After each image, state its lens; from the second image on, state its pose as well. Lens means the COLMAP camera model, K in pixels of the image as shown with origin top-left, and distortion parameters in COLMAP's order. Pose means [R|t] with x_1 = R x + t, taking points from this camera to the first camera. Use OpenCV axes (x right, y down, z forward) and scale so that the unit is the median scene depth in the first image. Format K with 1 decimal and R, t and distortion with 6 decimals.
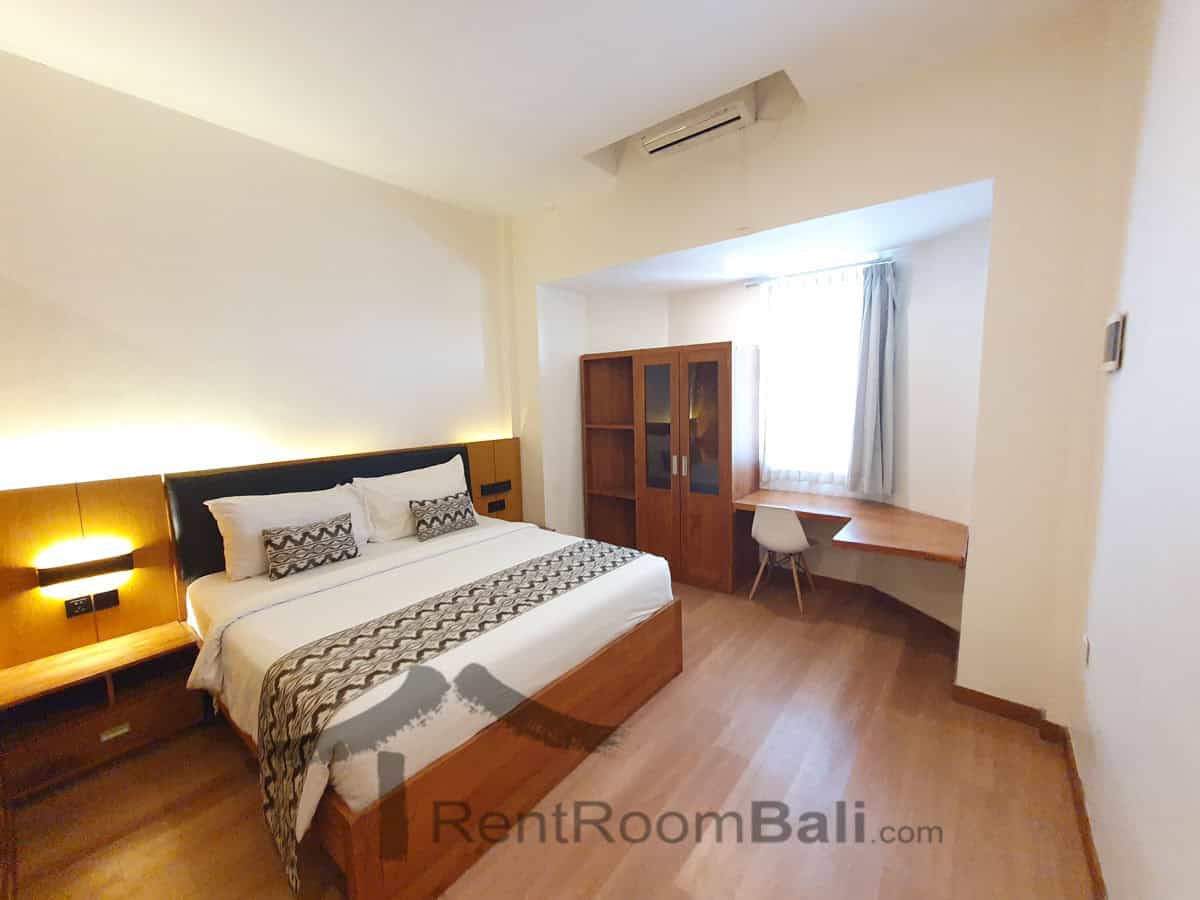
lens RADIAL K [[484.4, 0, 611.7], [0, 484.4, 449.5], [0, 0, 1]] dist [-0.000688, -0.000161]
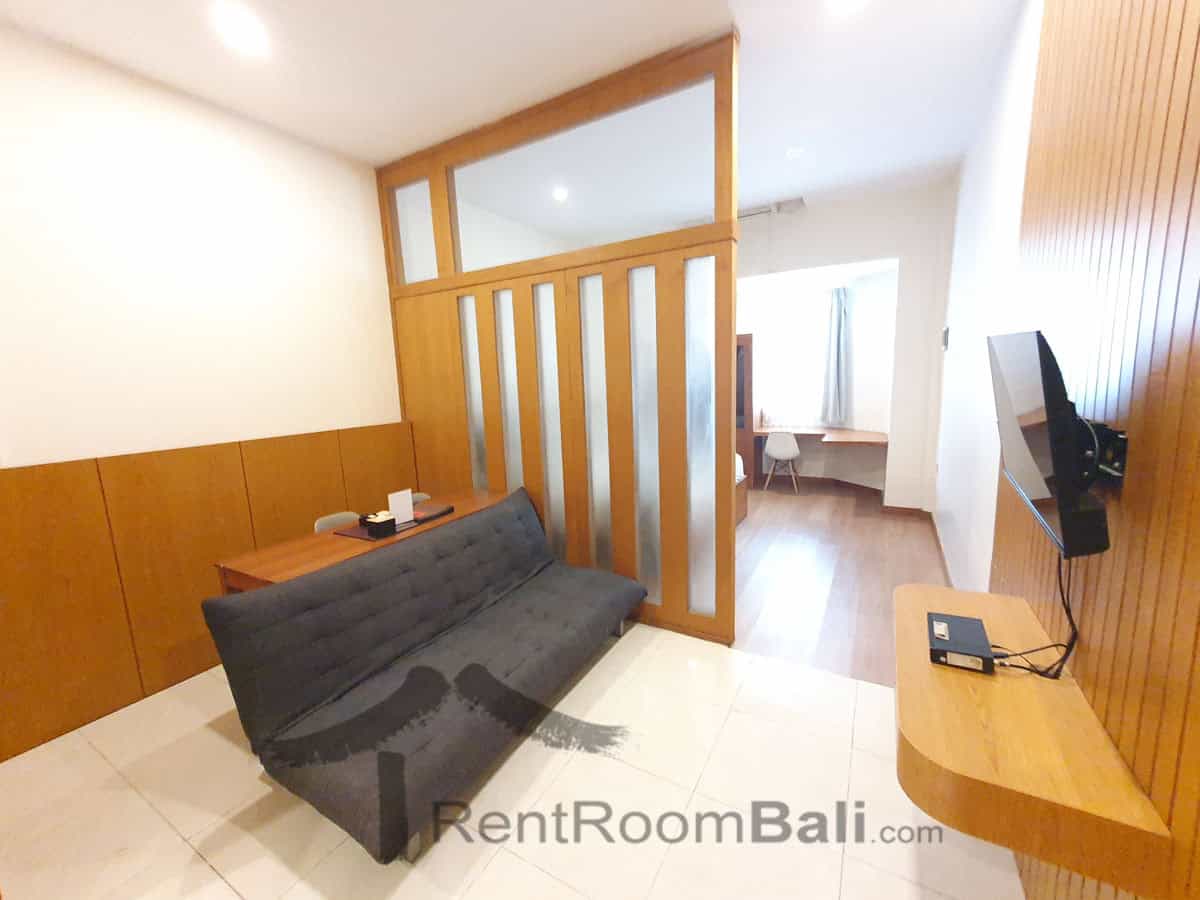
lens RADIAL K [[484.4, 0, 601.8], [0, 484.4, 449.9], [0, 0, 1]] dist [-0.000688, -0.000161]
pose [[0.990941, -0.038374, 0.128699, -0.611610], [0.033313, 0.998593, 0.041248, 0.110971], [-0.130101, -0.036587, 0.990826, -0.728789]]
